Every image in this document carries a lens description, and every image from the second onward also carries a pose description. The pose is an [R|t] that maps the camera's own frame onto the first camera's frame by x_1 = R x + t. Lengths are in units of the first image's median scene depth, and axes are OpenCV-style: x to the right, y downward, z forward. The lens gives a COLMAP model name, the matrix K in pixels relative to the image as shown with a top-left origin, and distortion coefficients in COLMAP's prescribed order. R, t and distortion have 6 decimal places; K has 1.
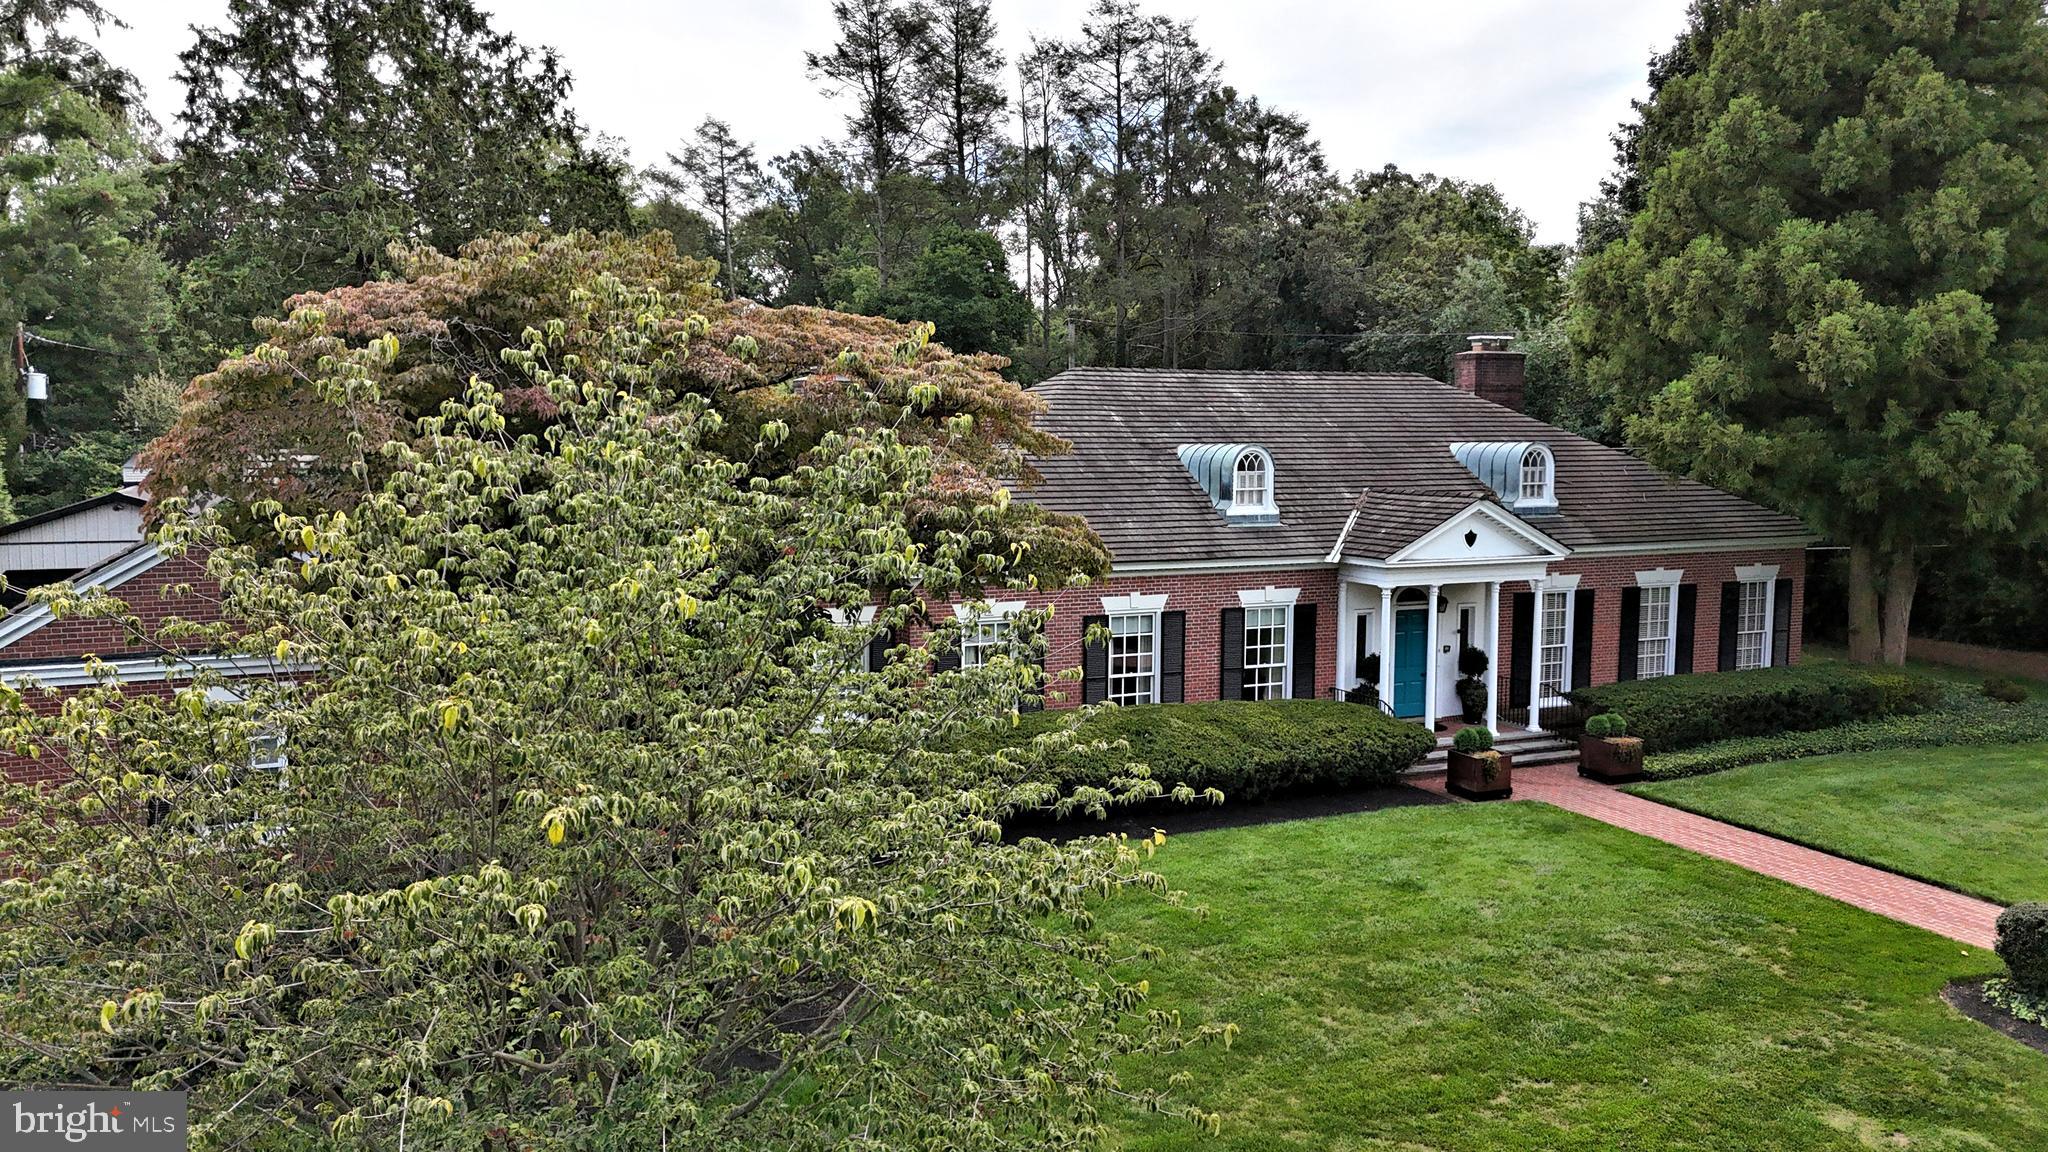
lens RADIAL K [[1515.4, 0, 1024.0], [0, 1515.4, 576.0], [0, 0, 1]] dist [0.076301, -0.082853]
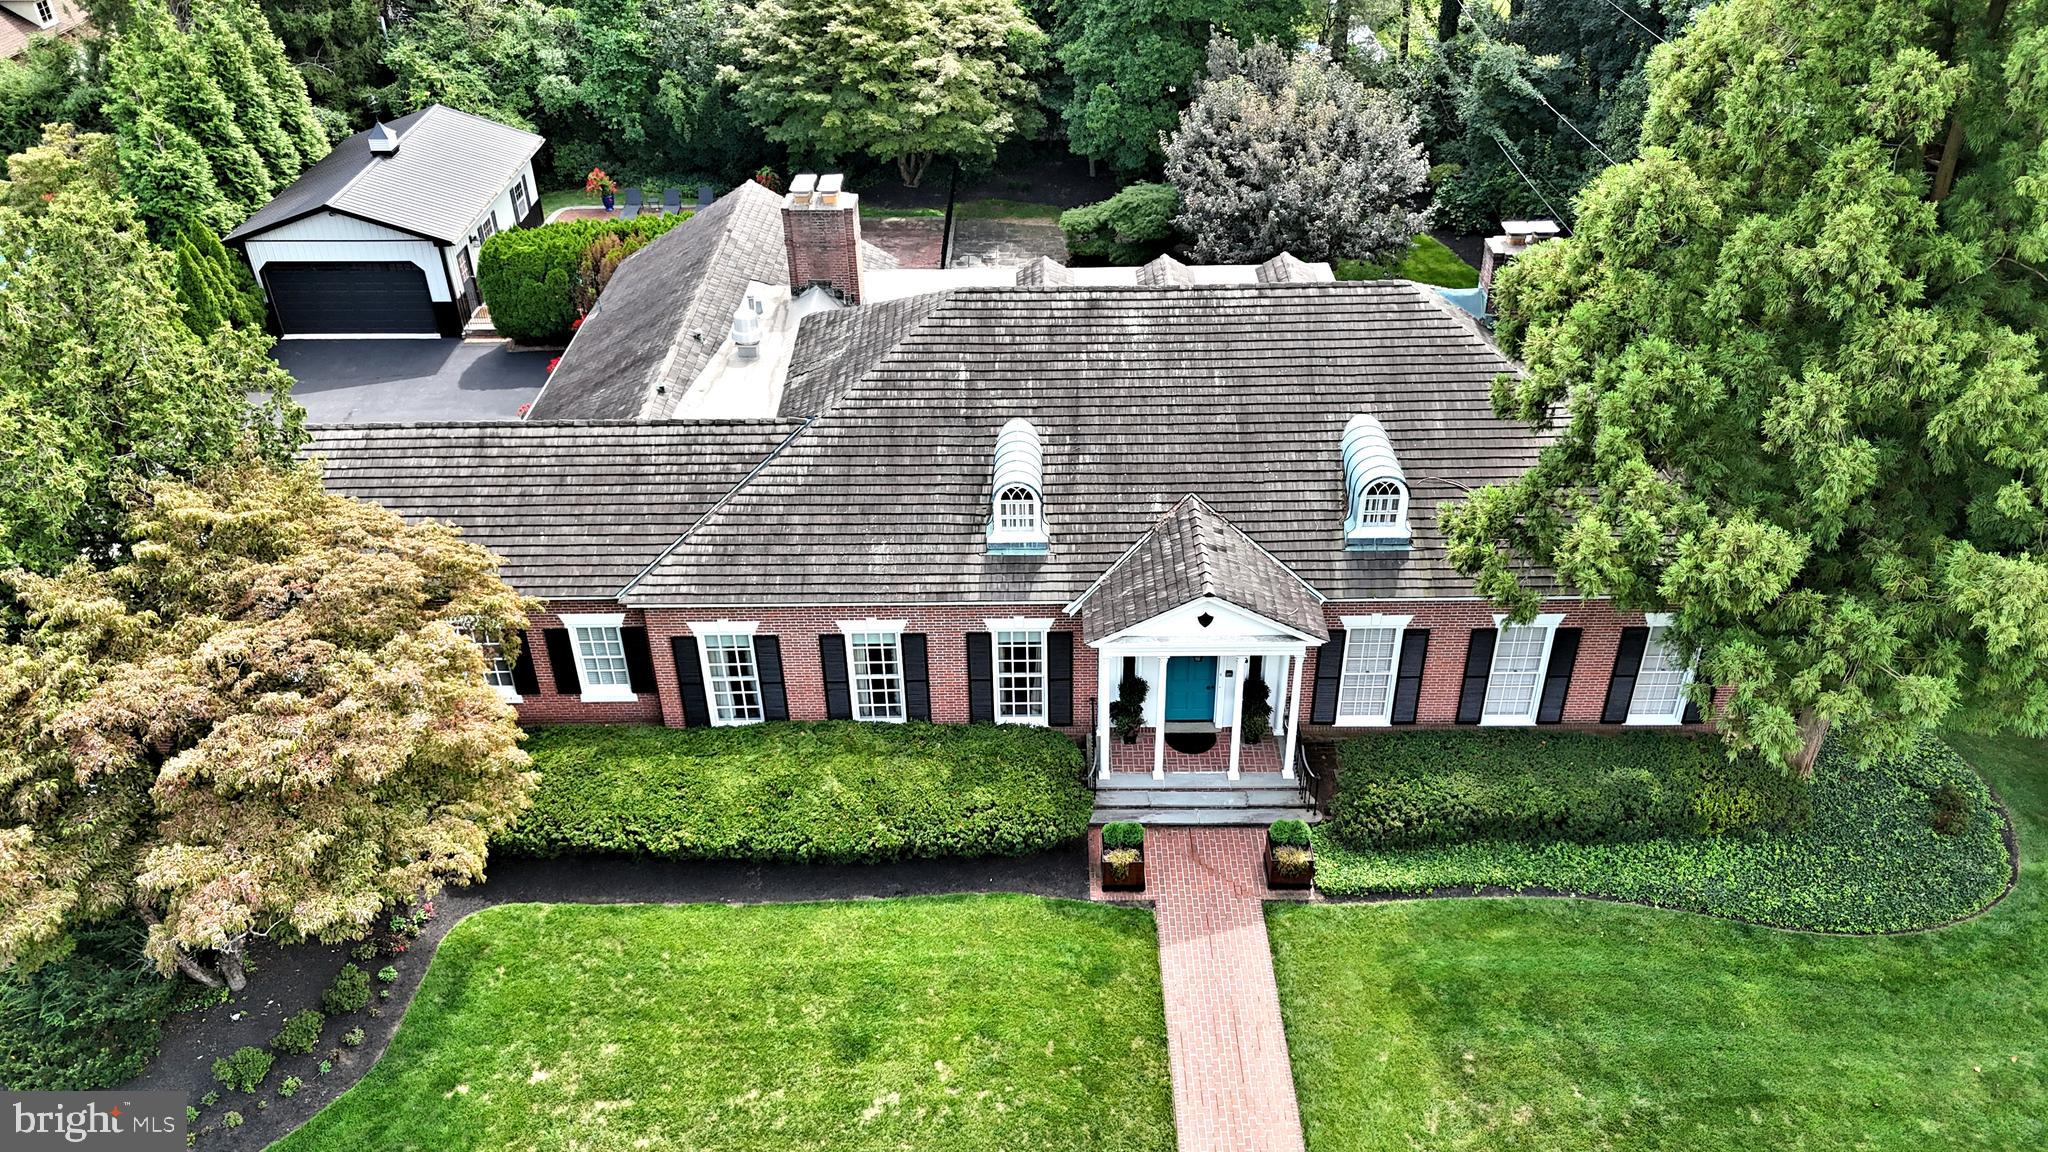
lens RADIAL K [[1515.4, 0, 1024.0], [0, 1515.4, 576.0], [0, 0, 1]] dist [0.076301, -0.082853]
pose [[0.908560, 0.214910, -0.358234, 0.523460], [-0.021480, 0.880424, 0.473701, -0.500030], [0.417201, -0.422691, 0.804535, 0.188295]]
